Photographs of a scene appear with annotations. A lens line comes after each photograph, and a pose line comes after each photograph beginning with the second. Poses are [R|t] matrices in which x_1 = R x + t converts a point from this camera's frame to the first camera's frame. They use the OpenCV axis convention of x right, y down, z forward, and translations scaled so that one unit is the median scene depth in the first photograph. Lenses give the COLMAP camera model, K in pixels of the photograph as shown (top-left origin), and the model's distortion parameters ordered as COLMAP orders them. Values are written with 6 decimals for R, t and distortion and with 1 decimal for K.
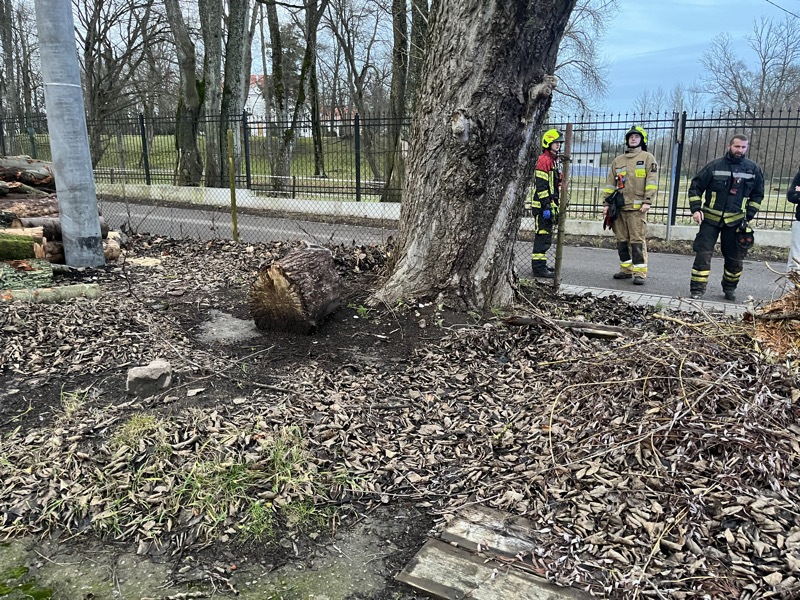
lens RADIAL K [[601.5, 0, 397.6], [0, 601.5, 306.9], [0, 0, 1]] dist [0.068953, -0.094850]
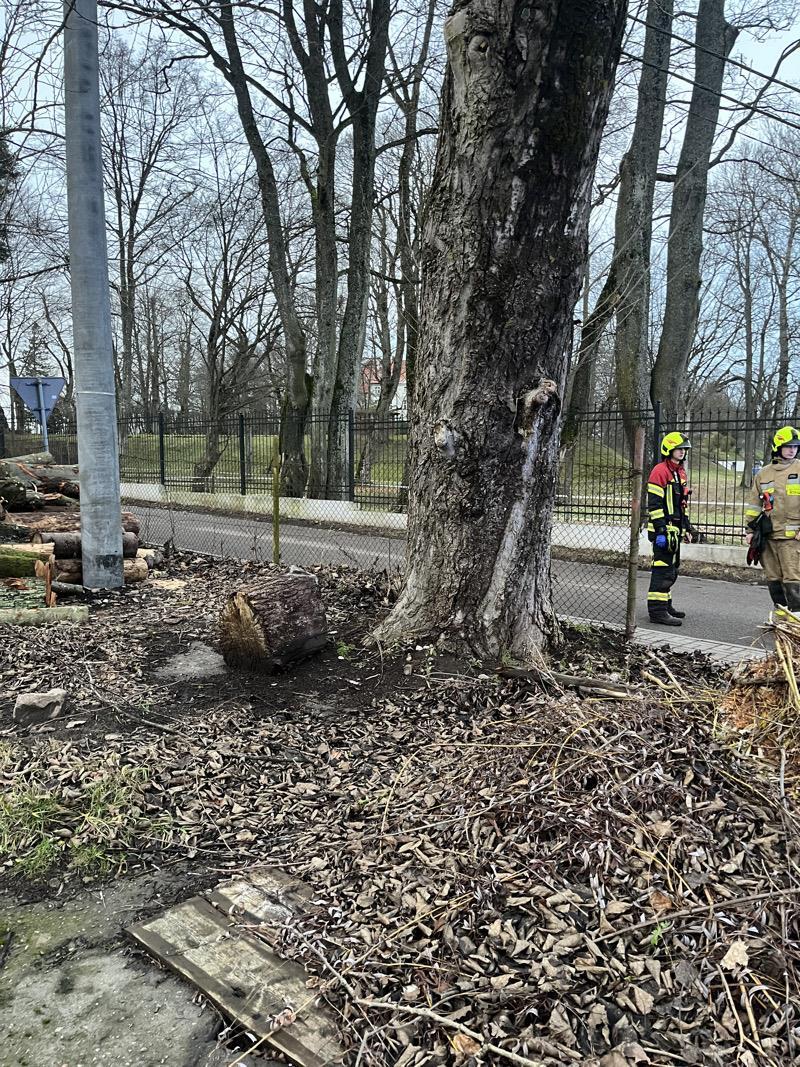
lens RADIAL K [[802.2, 0, 414.5], [0, 802.2, 548.8], [0, 0, 1]] dist [0.068953, -0.094850]
pose [[0.973664, 0.025266, -0.226583, 0.302045], [-0.054691, 0.990706, -0.124541, 0.000129], [0.221331, 0.133653, 0.965997, -0.081078]]
